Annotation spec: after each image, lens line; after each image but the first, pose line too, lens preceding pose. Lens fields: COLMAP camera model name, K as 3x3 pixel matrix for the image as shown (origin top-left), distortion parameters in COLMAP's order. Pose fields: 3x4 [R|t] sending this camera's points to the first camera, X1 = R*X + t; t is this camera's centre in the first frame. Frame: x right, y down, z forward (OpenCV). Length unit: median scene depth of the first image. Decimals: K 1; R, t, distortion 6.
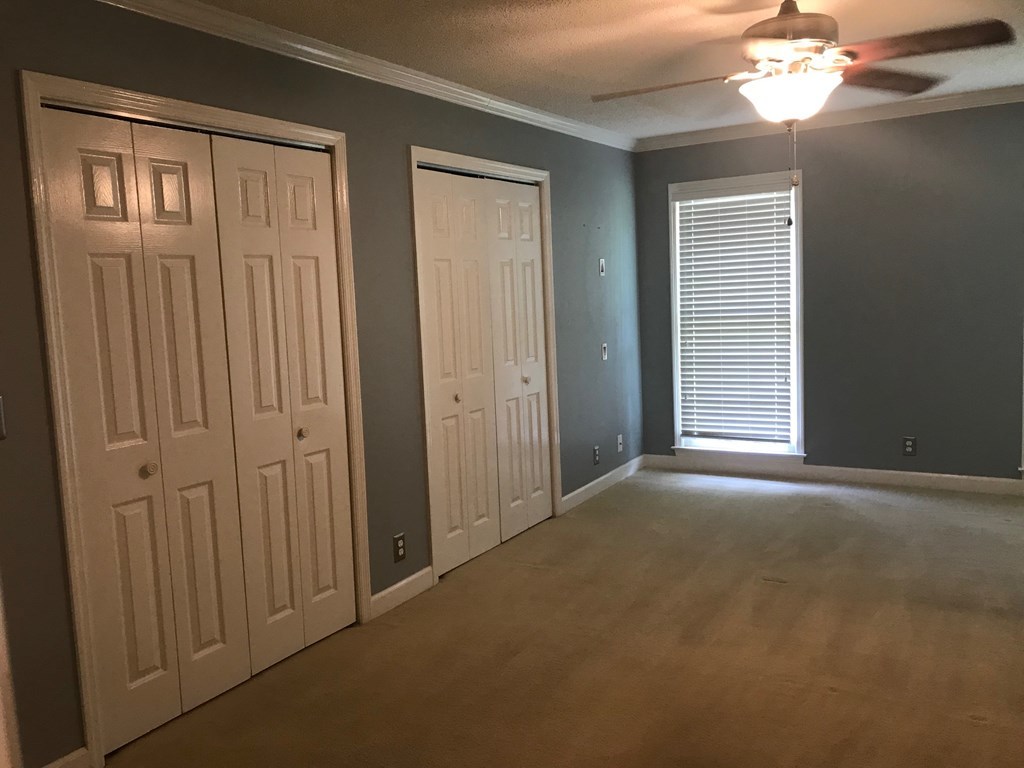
lens RADIAL K [[836.4, 0, 505.7], [0, 836.4, 382.9], [0, 0, 1]] dist [0.037456, -0.053748]
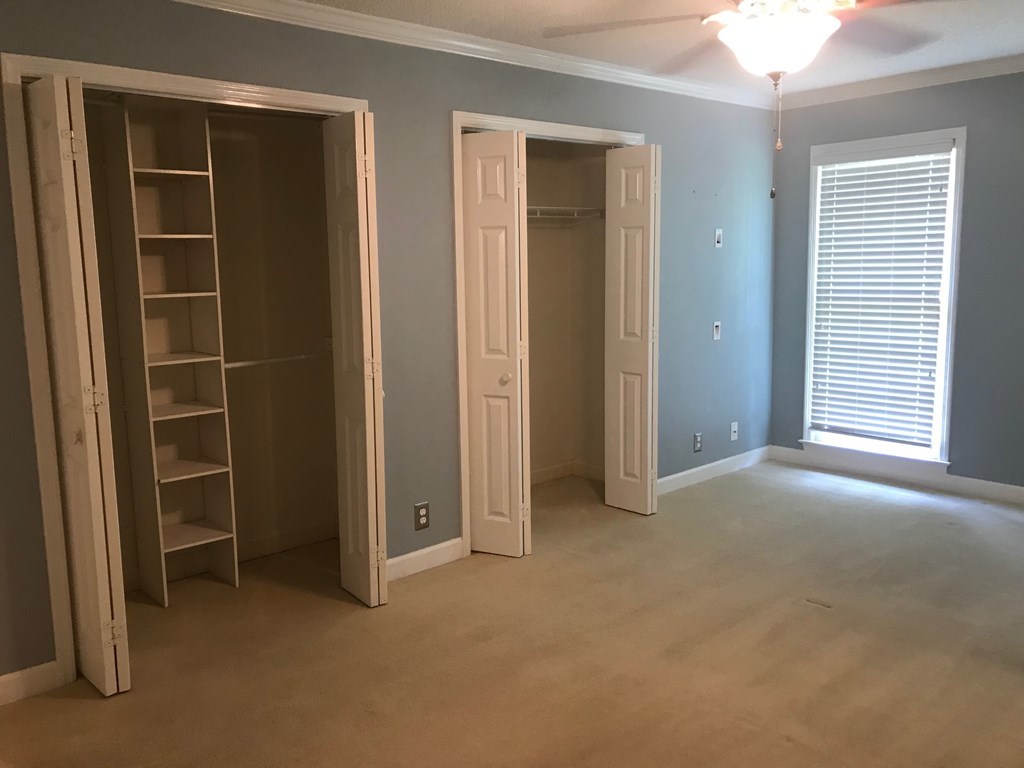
lens RADIAL K [[836.4, 0, 510.6], [0, 836.4, 373.2], [0, 0, 1]] dist [0.037456, -0.053748]
pose [[0.955082, 0.066735, -0.288729, 0.175475], [-0.058186, 0.997578, 0.038100, -0.012822], [0.290573, -0.019589, 0.956652, 0.052177]]
